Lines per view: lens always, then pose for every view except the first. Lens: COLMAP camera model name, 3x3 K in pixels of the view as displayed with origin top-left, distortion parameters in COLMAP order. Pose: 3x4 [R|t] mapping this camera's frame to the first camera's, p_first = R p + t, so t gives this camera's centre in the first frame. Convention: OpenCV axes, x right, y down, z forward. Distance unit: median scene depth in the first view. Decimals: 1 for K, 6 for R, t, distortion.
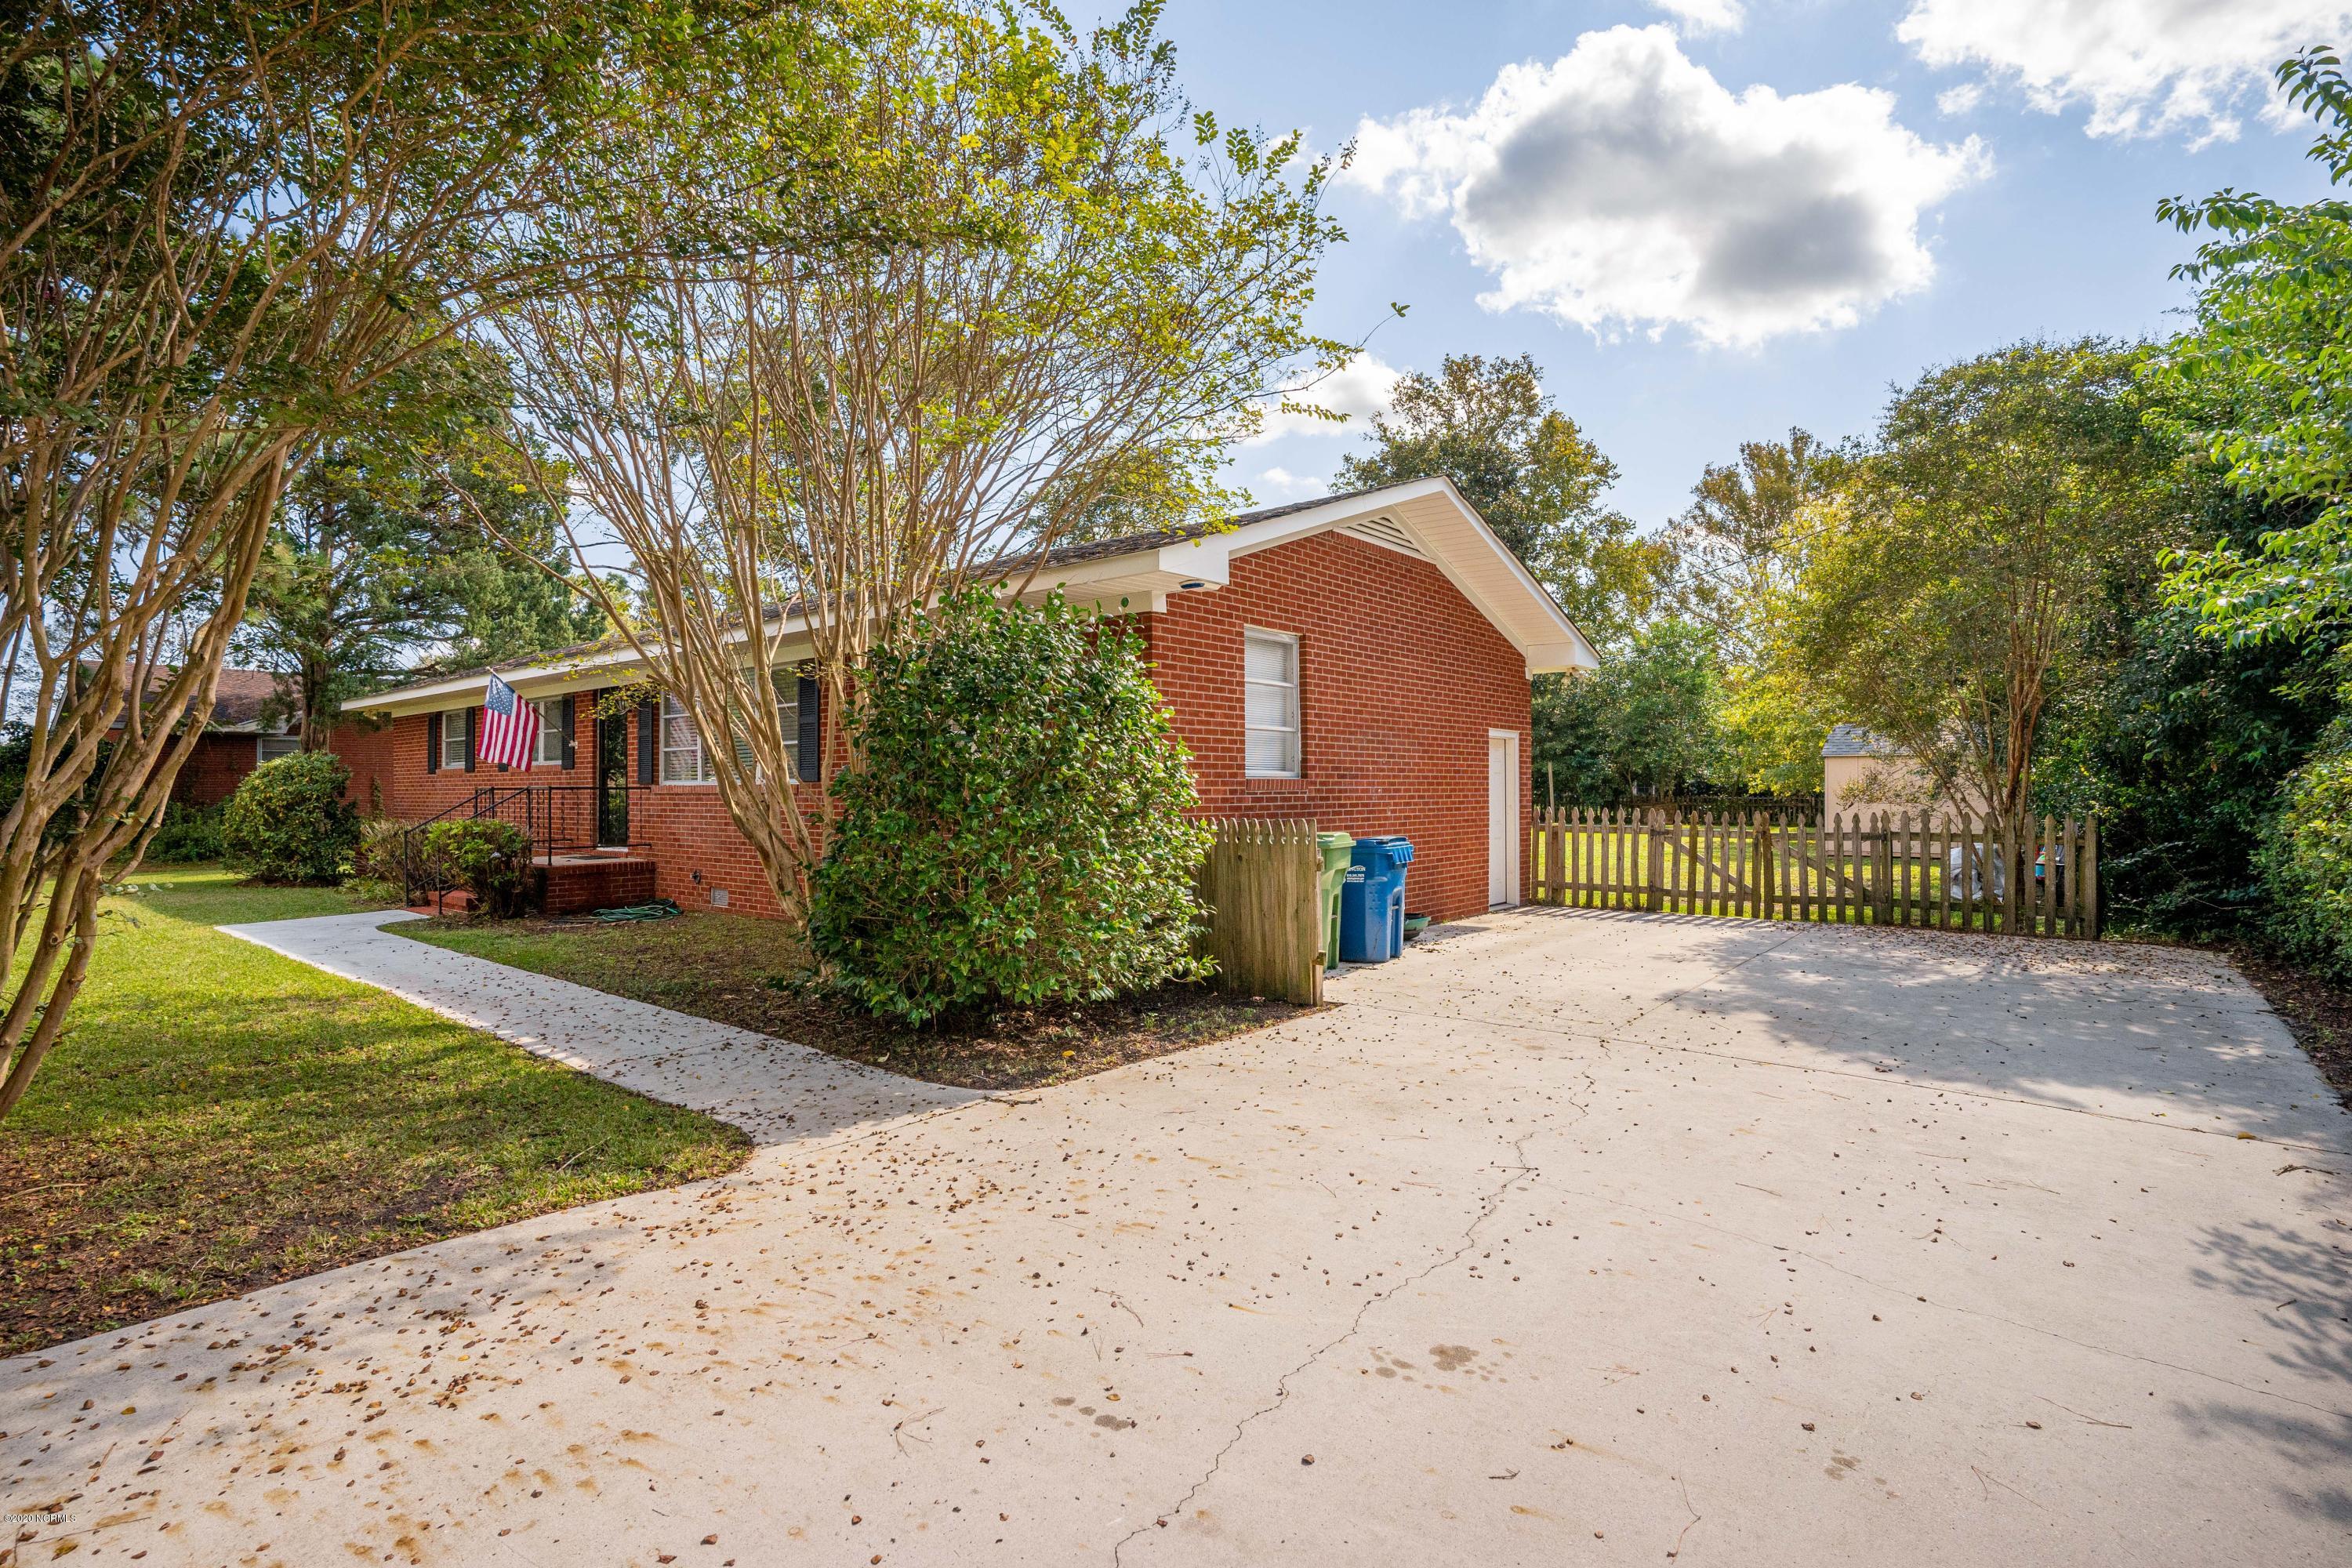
lens RADIAL K [[1177.2, 0, 1185.4], [0, 1177.2, 780.8], [0, 0, 1]] dist [-0.087705, 0.035013]
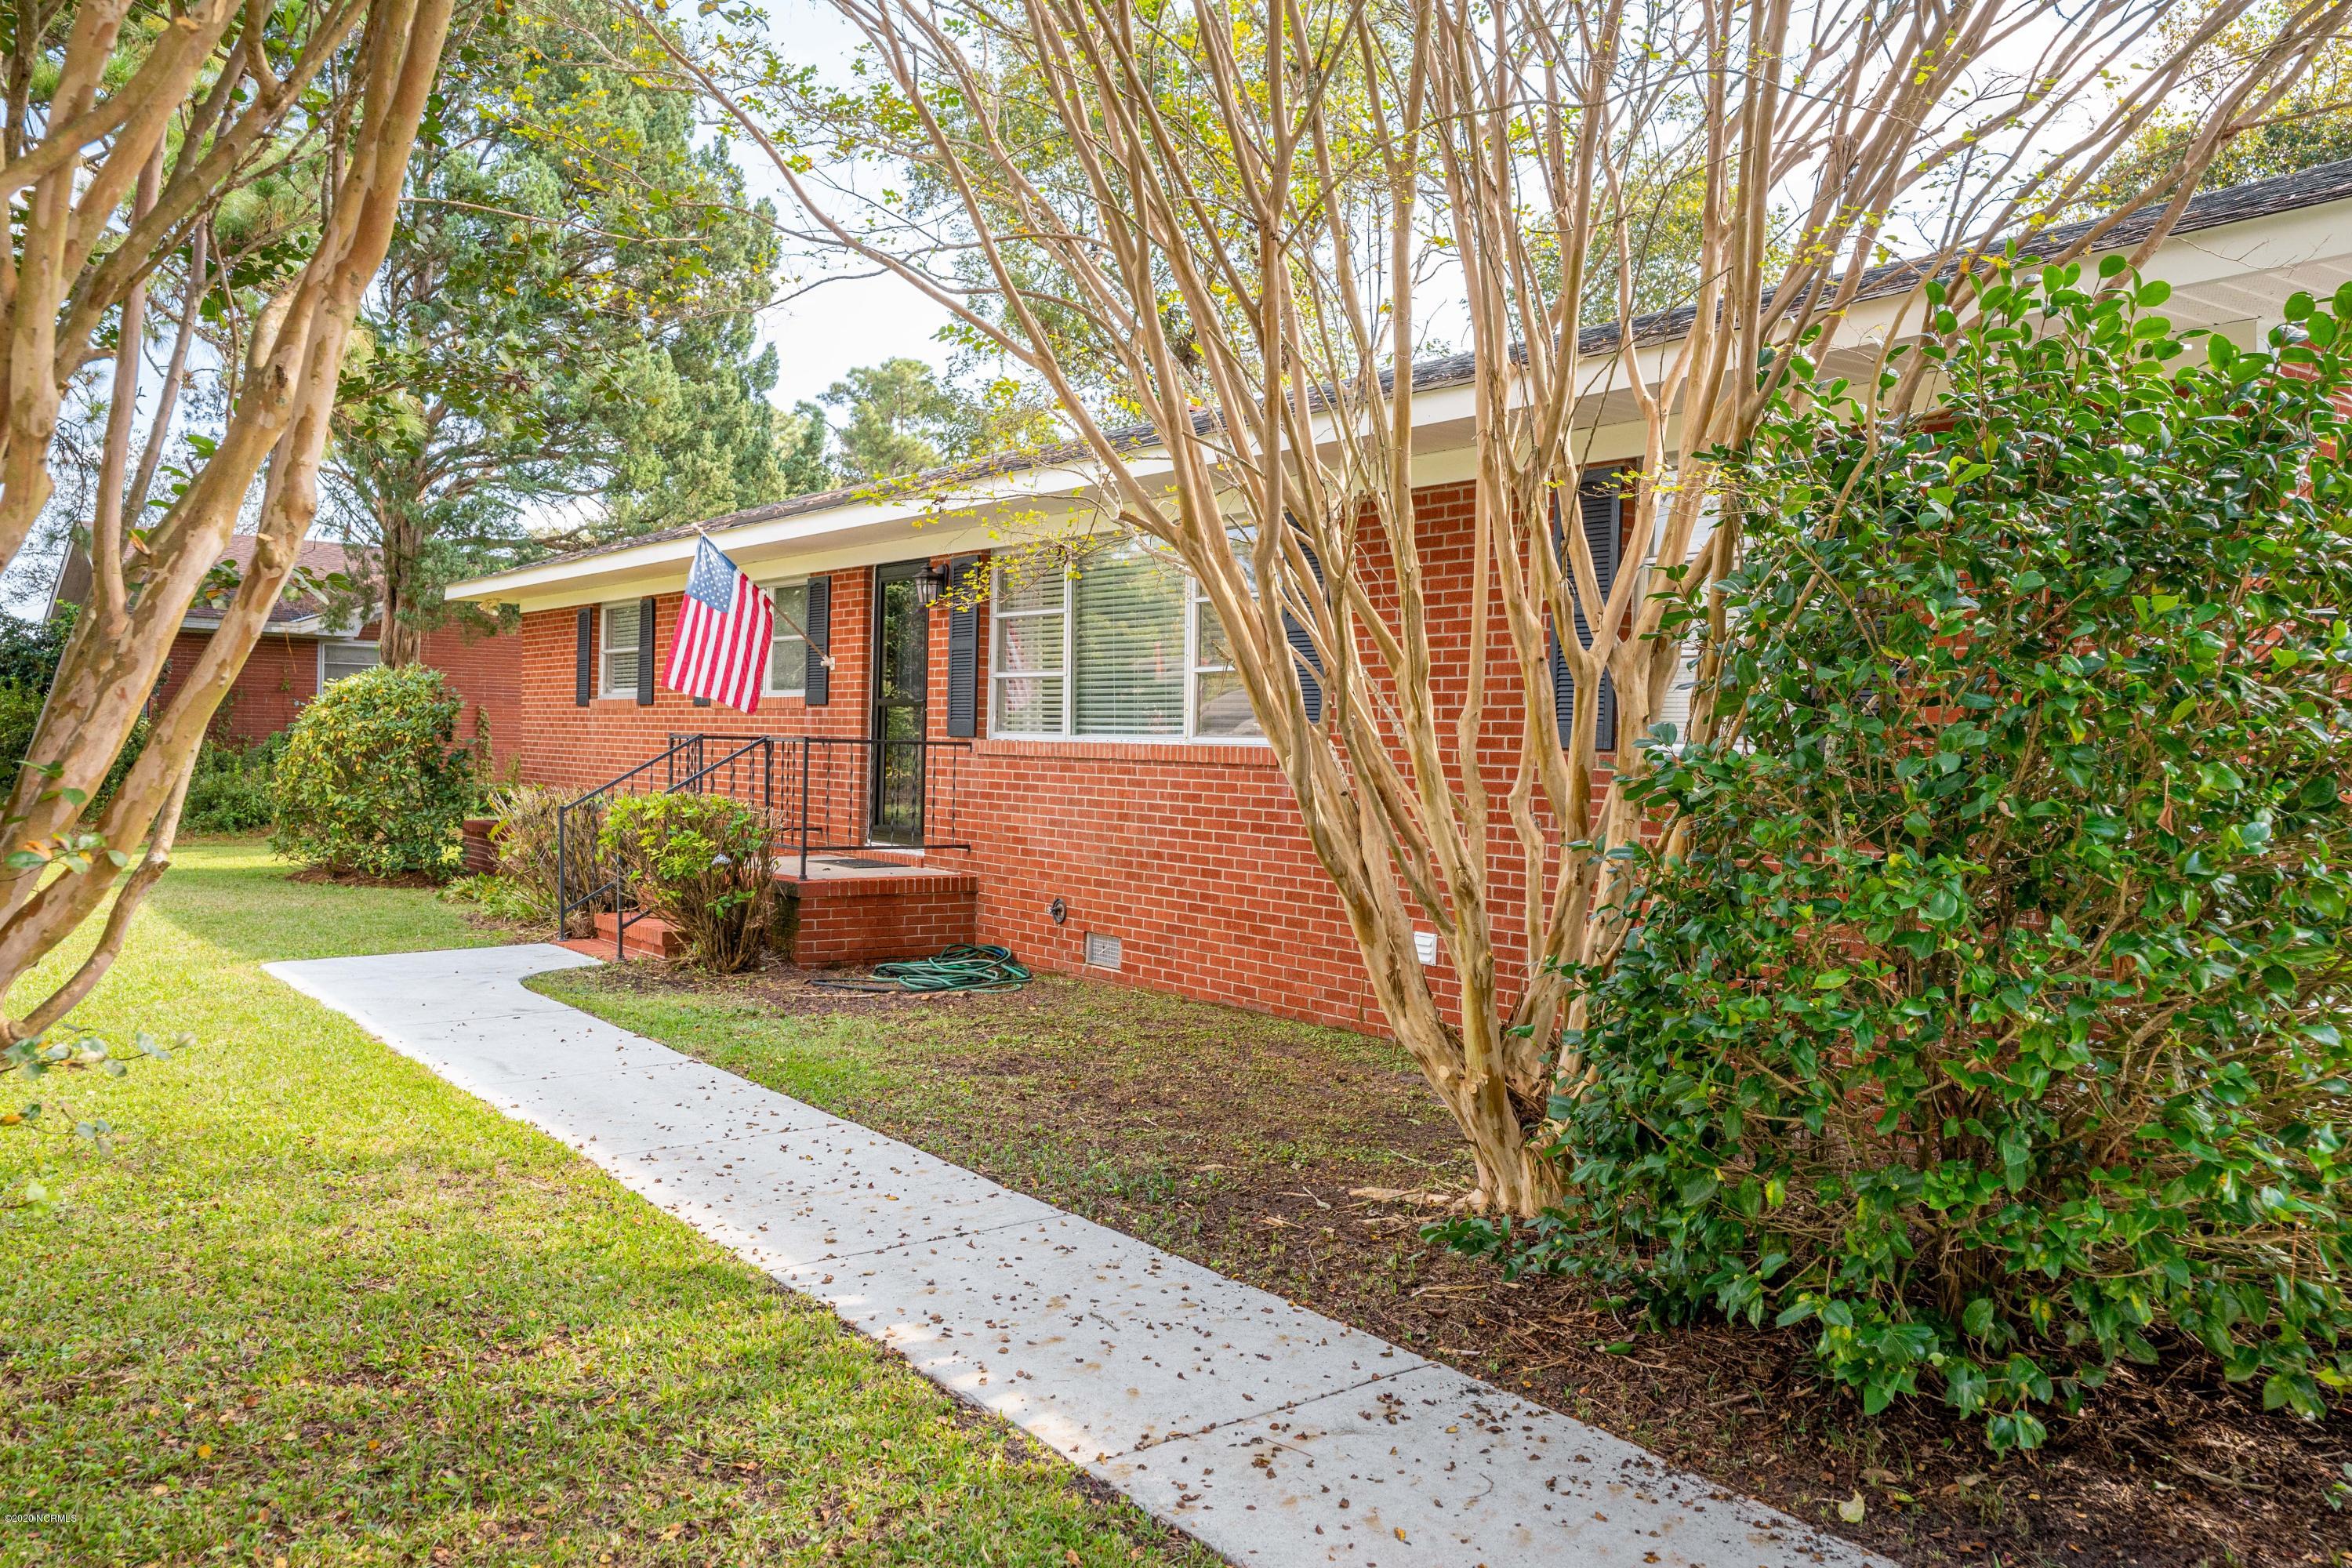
lens RADIAL K [[1890.6, 0, 1176.0], [0, 1890.6, 784.0], [0, 0, 1]] dist [-0.008853, 0.005444]
pose [[0.966177, 0.034150, -0.255607, -0.113460], [-0.027775, 0.999208, 0.028507, -0.002694], [0.256378, -0.020443, 0.966360, 0.125913]]
